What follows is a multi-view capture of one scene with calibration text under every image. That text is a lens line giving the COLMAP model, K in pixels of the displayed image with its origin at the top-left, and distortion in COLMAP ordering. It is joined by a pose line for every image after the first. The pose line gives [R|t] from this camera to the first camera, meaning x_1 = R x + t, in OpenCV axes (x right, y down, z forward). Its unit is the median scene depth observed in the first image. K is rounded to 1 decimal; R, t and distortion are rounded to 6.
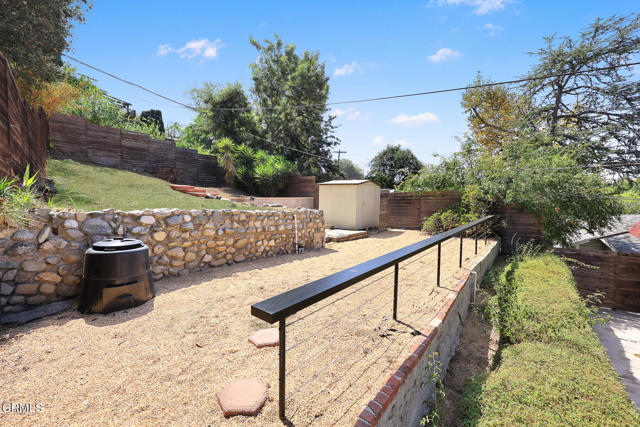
lens RADIAL K [[258.5, 0, 320.0], [0, 258.5, 213.5], [0, 0, 1]] dist [0.000186, 0.000263]
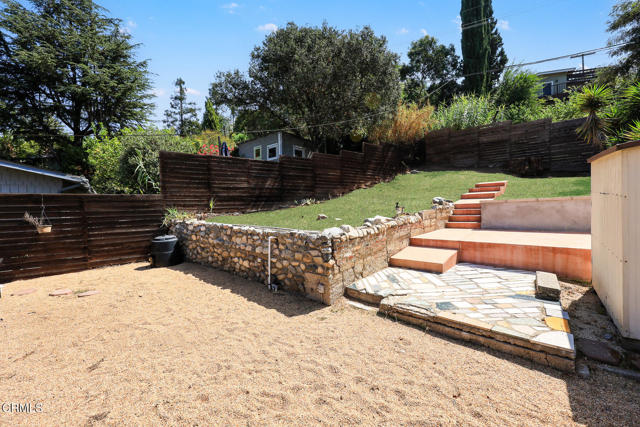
lens RADIAL K [[258.5, 0, 320.0], [0, 258.5, 213.5], [0, 0, 1]] dist [0.000186, 0.000263]
pose [[-0.045778, 0.048488, -0.997774, 0.209028], [-0.015023, 0.998675, 0.049221, -0.033143], [0.998839, 0.017243, -0.044989, 0.387388]]
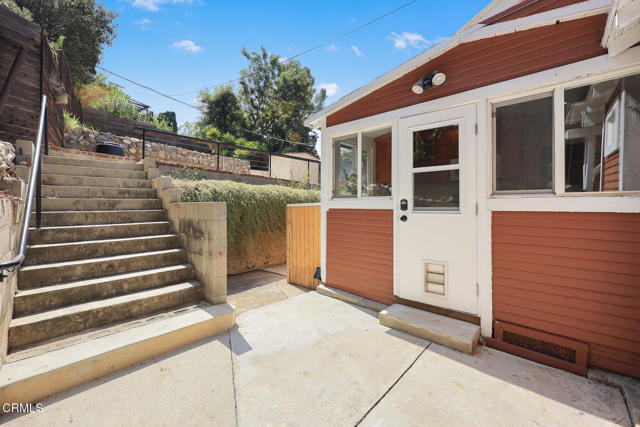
lens RADIAL K [[262.4, 0, 321.4], [0, 262.4, 203.3], [0, 0, 1]] dist [0.000785, -0.000014]
pose [[0.998186, 0.011873, -0.059022, 0.204166], [-0.015356, 0.998145, -0.058911, 0.123148], [0.058213, 0.059711, 0.996517, -0.195717]]
